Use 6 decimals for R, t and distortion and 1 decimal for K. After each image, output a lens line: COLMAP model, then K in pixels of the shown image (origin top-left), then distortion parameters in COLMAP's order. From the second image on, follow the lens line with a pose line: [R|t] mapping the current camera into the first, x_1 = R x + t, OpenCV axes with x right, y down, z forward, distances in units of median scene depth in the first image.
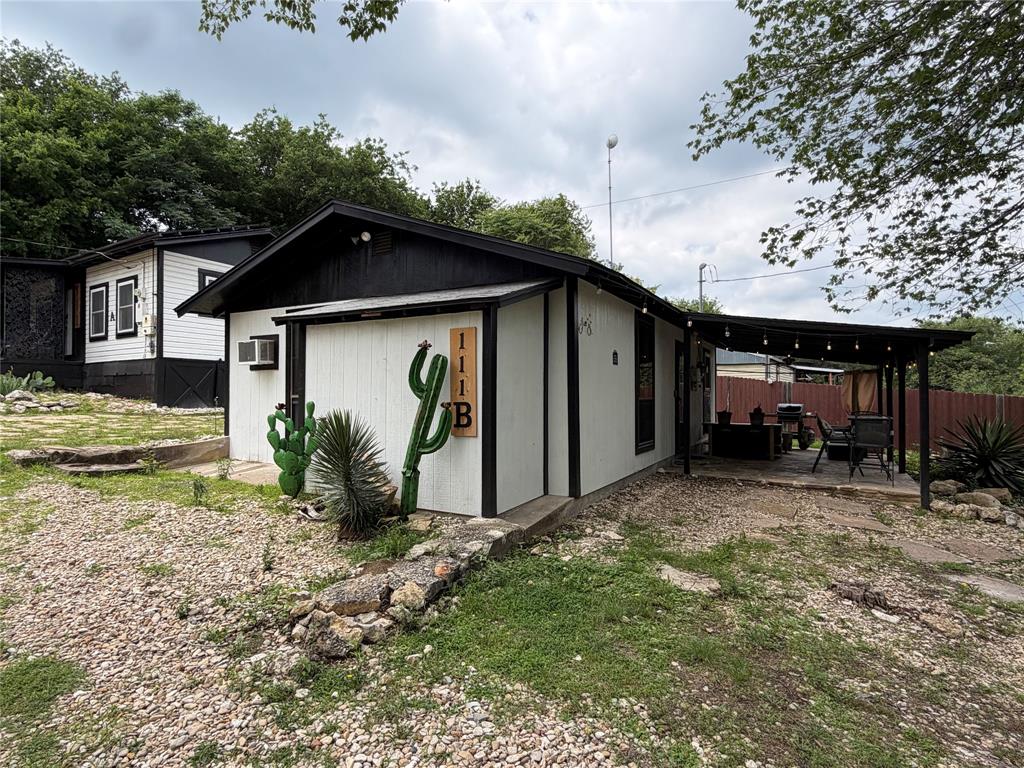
lens RADIAL K [[543.4, 0, 512.0], [0, 543.4, 384.0], [0, 0, 1]] dist [-0.000796, 0.000493]
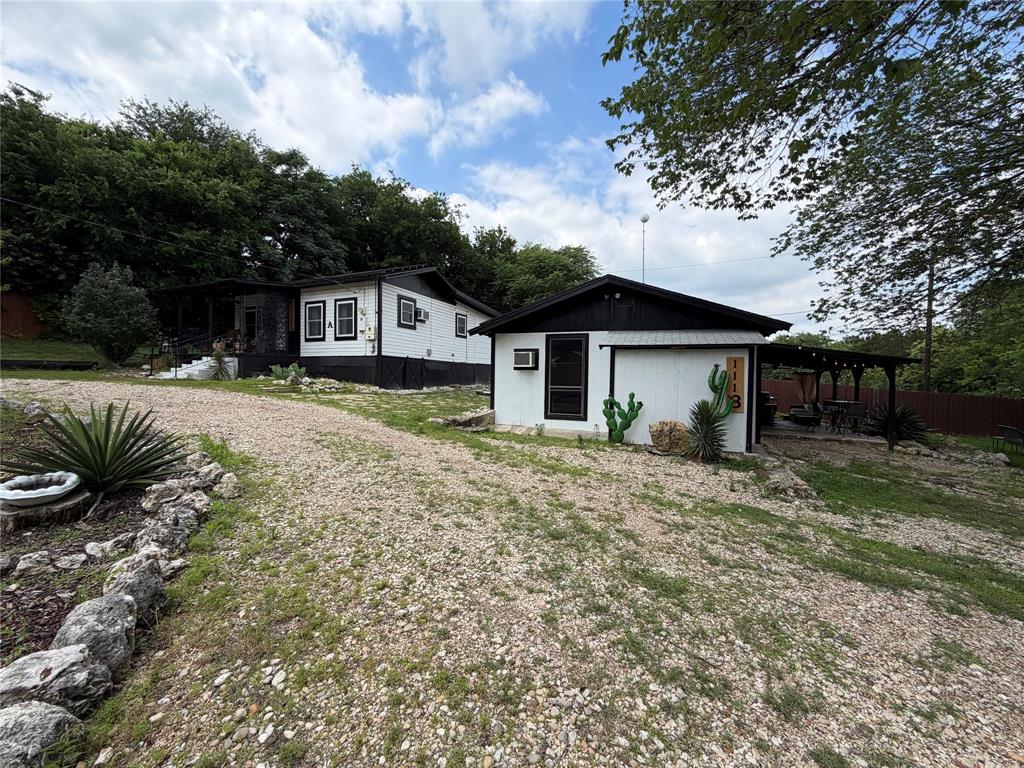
lens RADIAL K [[407.6, 0, 512.0], [0, 407.6, 384.0], [0, 0, 1]] dist [-0.007459, 0.000051]
pose [[0.991817, 0.015655, 0.126703, -0.397396], [-0.020410, 0.999132, 0.036324, -0.016784], [-0.126024, -0.038613, 0.991275, -0.133997]]
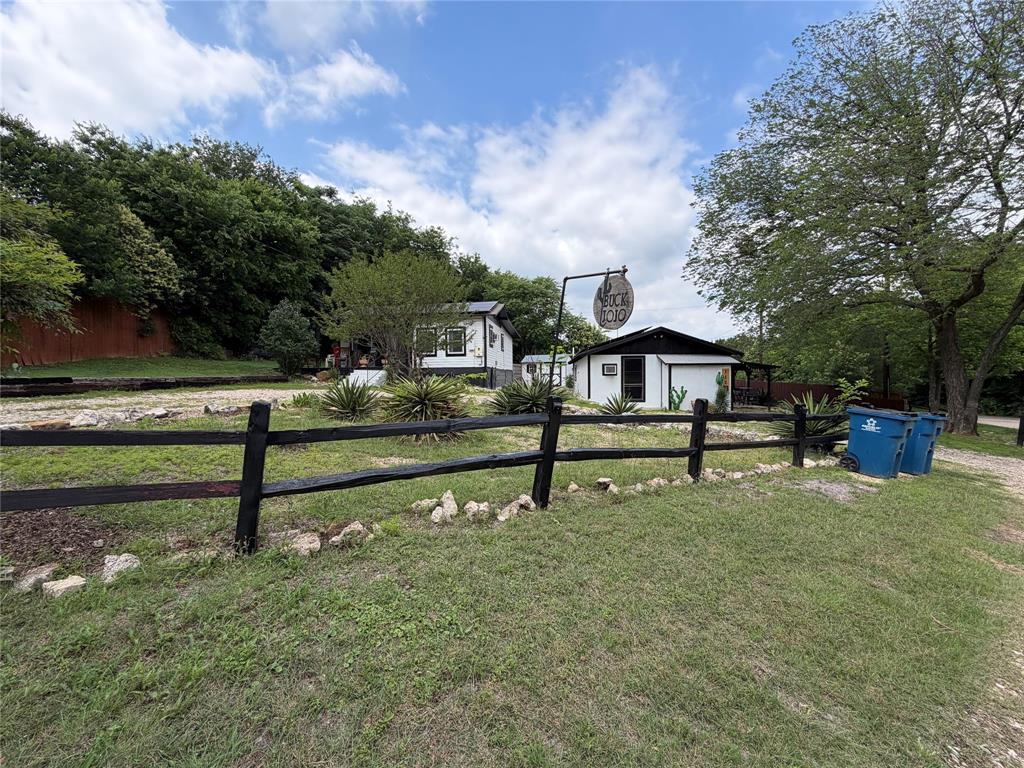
lens RADIAL K [[407.6, 0, 512.0], [0, 407.6, 384.0], [0, 0, 1]] dist [-0.007459, 0.000051]
pose [[0.912813, -0.012738, 0.408179, -1.124208], [-0.002279, 0.999339, 0.036281, -0.036051], [-0.408372, -0.034048, 0.912181, -0.487184]]
